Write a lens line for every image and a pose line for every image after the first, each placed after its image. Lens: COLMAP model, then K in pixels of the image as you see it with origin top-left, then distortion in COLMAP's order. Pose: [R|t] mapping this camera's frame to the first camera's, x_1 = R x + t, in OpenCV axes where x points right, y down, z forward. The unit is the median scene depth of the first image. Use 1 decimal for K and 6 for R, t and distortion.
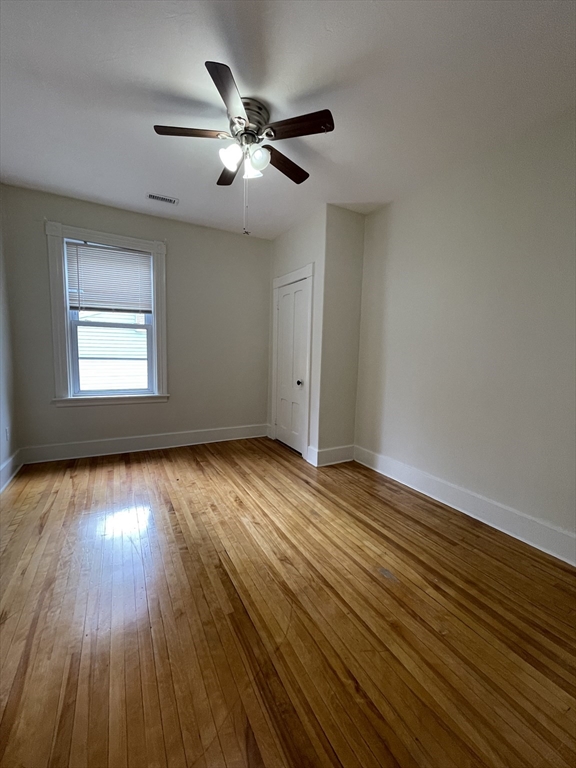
lens RADIAL K [[310.7, 0, 286.8], [0, 310.7, 385.2], [0, 0, 1]] dist [-0.000217, -0.000569]
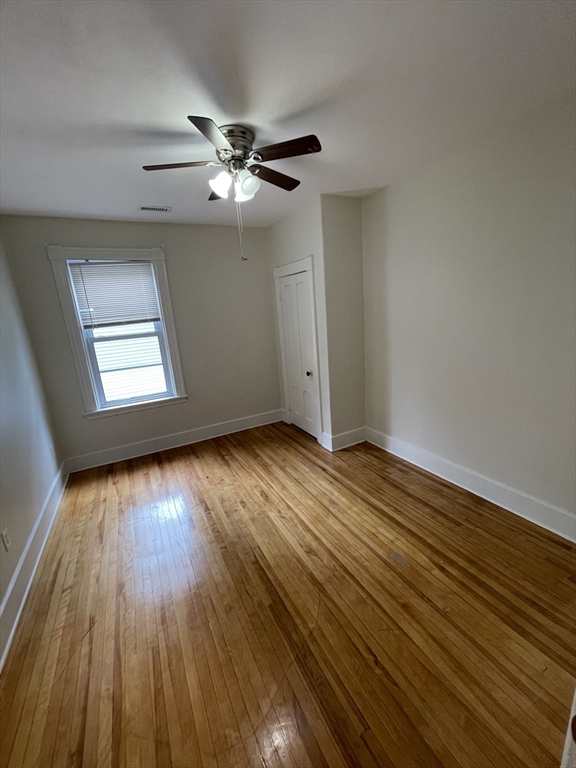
lens RADIAL K [[310.7, 0, 286.7], [0, 310.7, 384.0], [0, 0, 1]] dist [-0.000217, -0.000569]
pose [[0.994694, -0.093897, -0.042030, 0.012765], [0.098653, 0.986469, 0.130943, -0.207757], [0.029166, -0.134395, 0.990499, -0.070149]]
